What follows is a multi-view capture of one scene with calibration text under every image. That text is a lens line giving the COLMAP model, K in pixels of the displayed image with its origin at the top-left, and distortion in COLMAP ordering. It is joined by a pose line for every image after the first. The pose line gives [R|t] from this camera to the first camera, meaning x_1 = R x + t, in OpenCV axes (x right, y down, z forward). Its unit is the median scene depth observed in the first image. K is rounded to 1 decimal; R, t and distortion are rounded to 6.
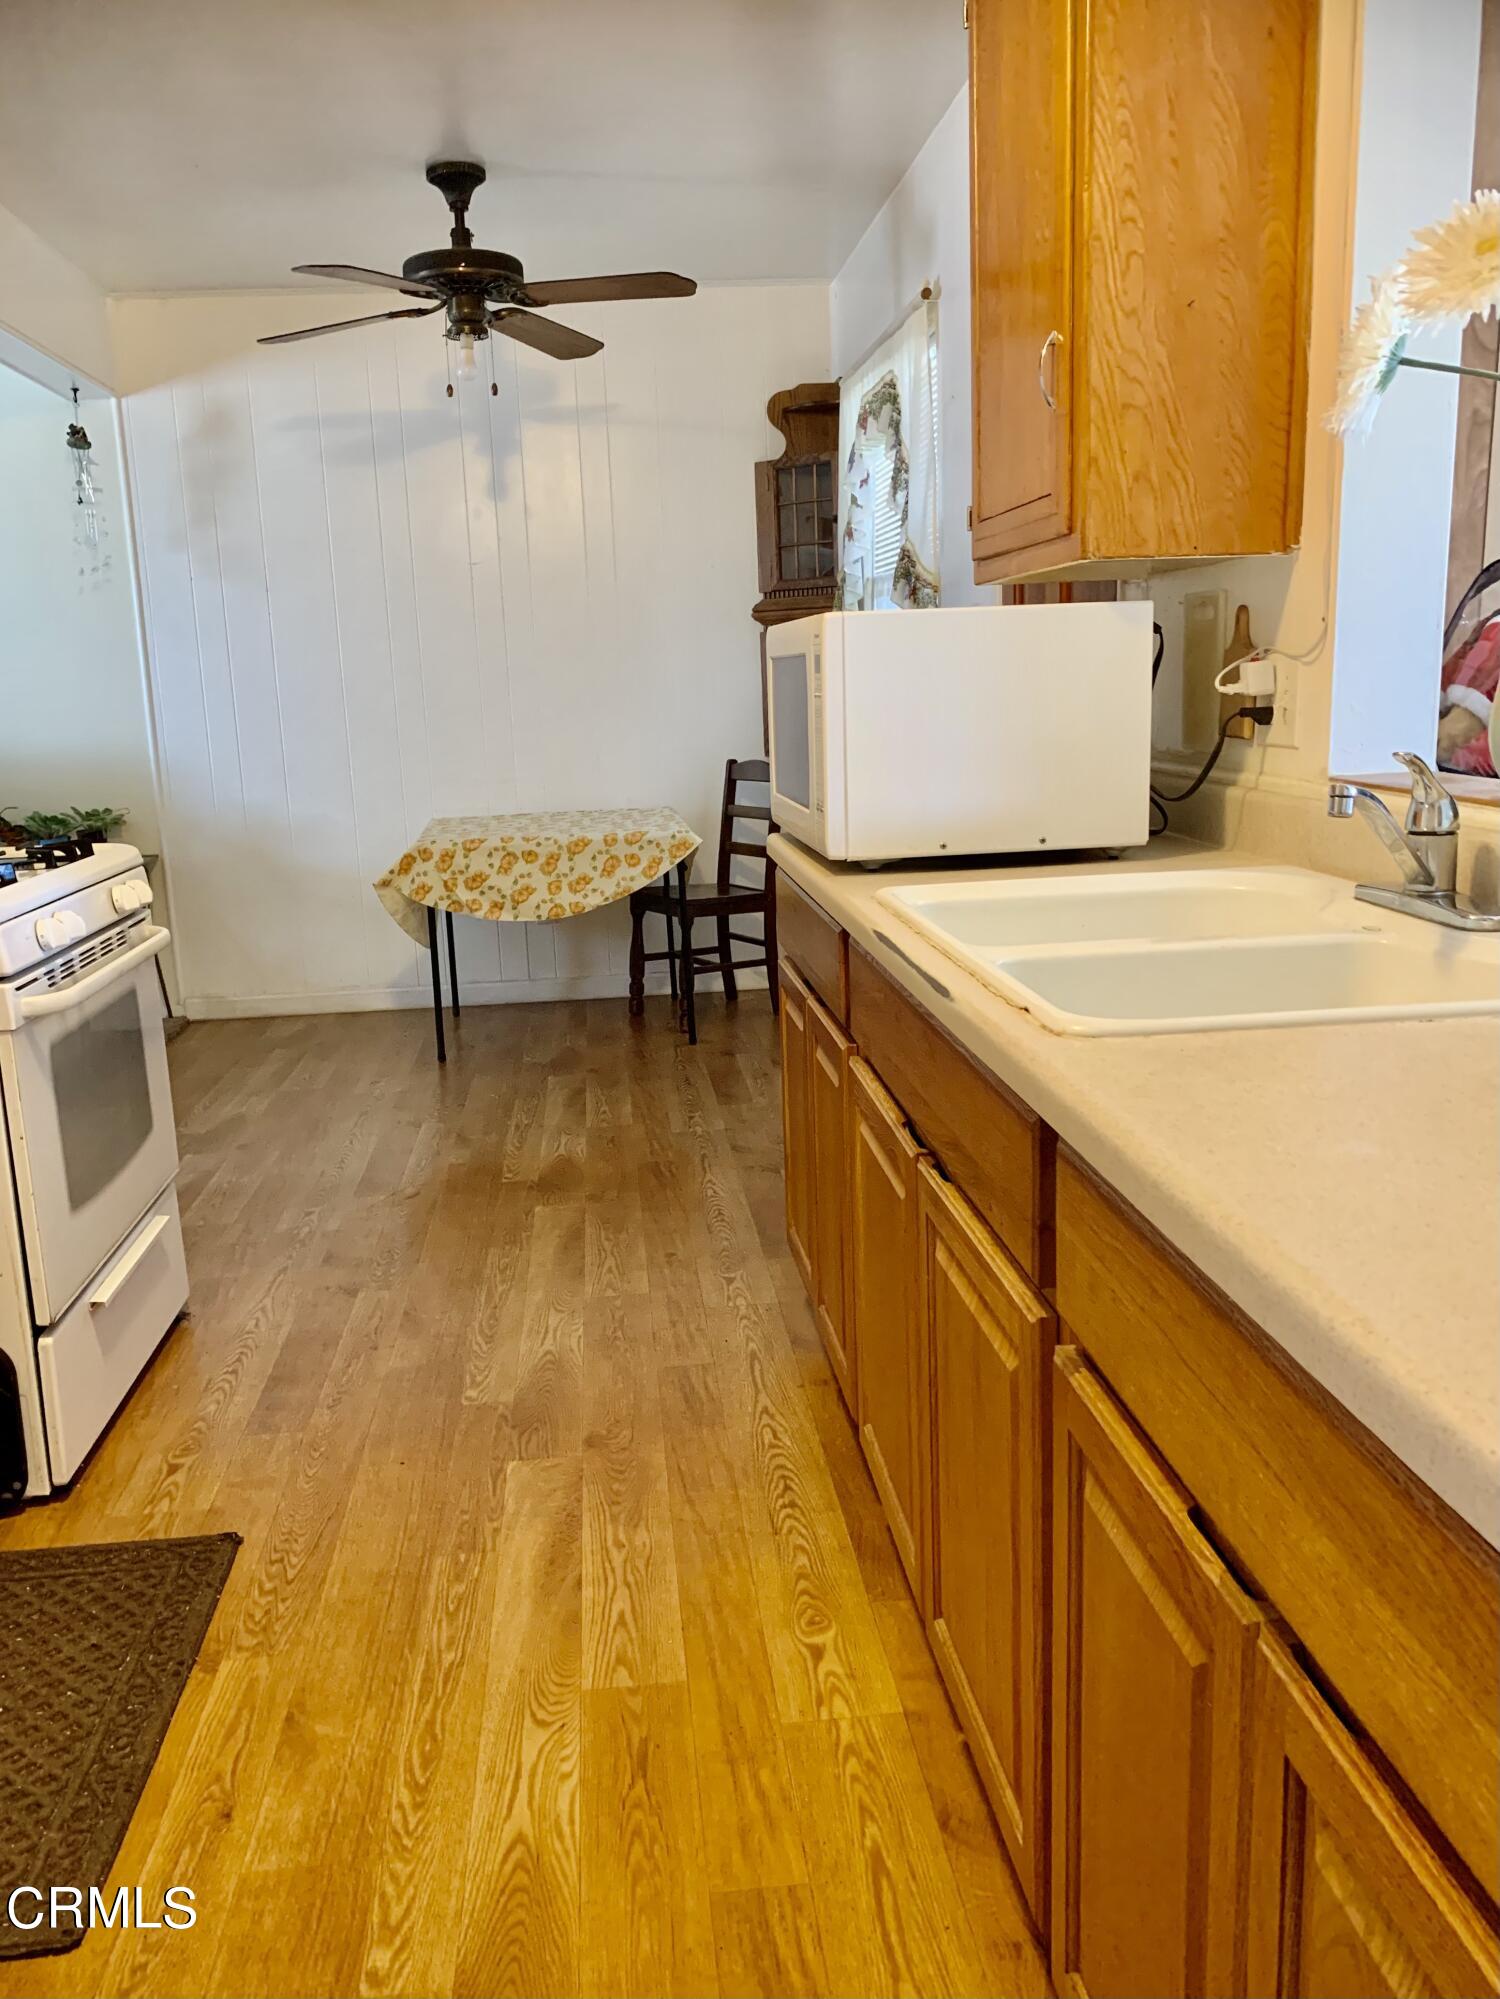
lens RADIAL K [[1519.5, 0, 750.2], [0, 1519.5, 994.2], [0, 0, 1]] dist [0.006226, -0.020734]
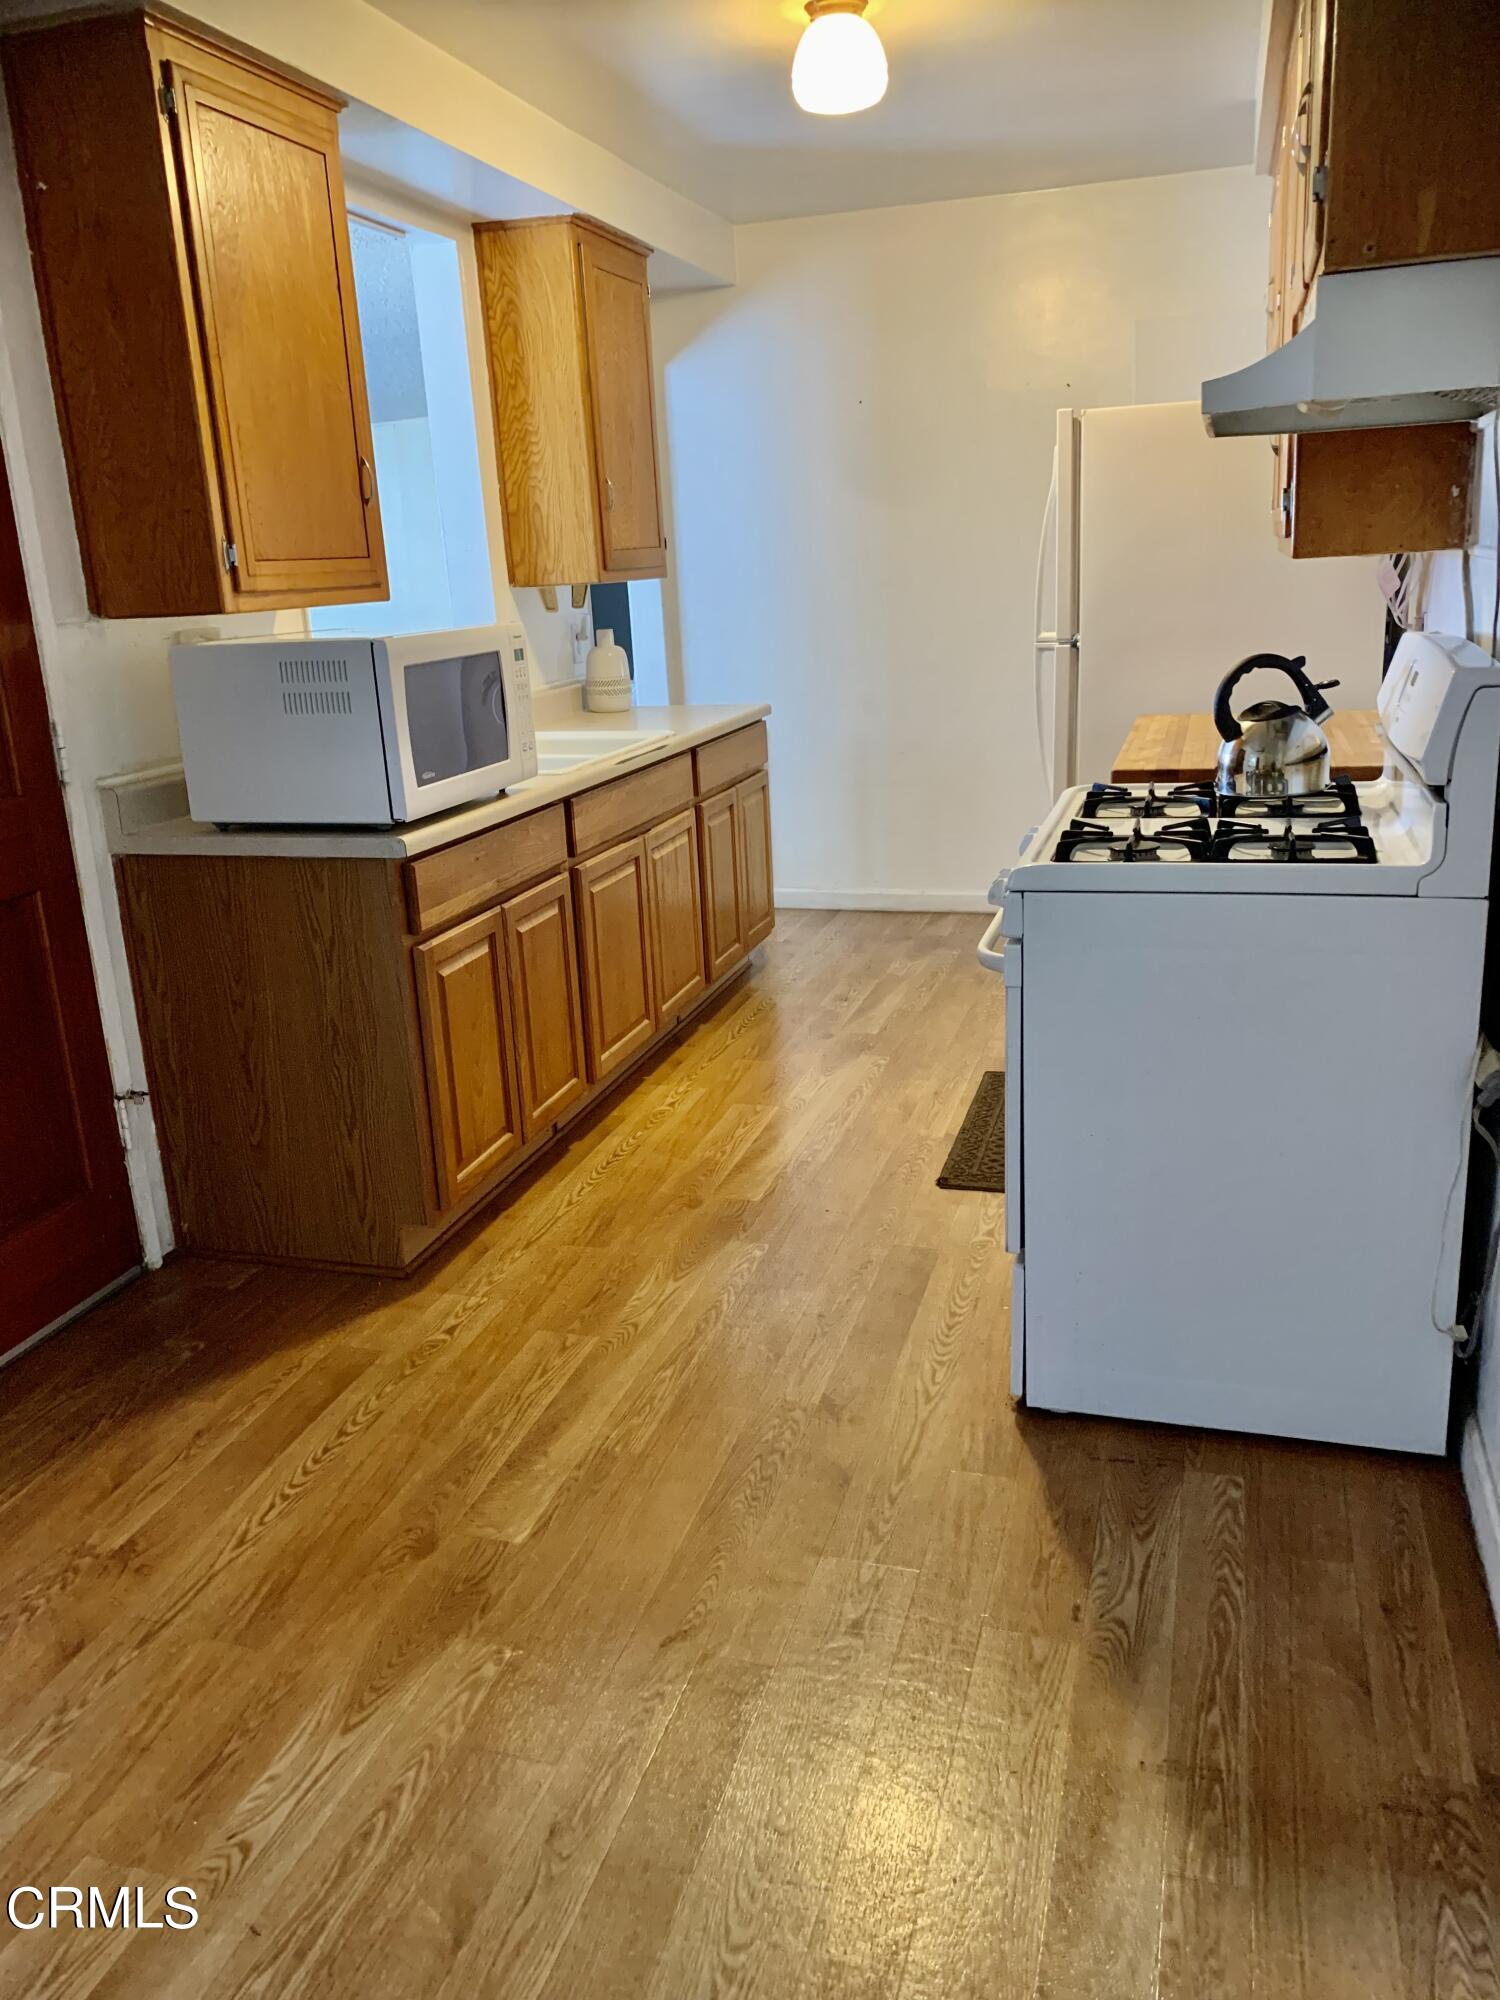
lens RADIAL K [[1520.2, 0, 747.7], [0, 1520.2, 997.5], [0, 0, 1]] dist [0.006226, -0.020734]
pose [[-0.914979, -0.034347, 0.402036, -0.658251], [0.161085, 0.882435, 0.441996, -0.453402], [-0.369952, 0.469179, -0.801877, 1.888415]]
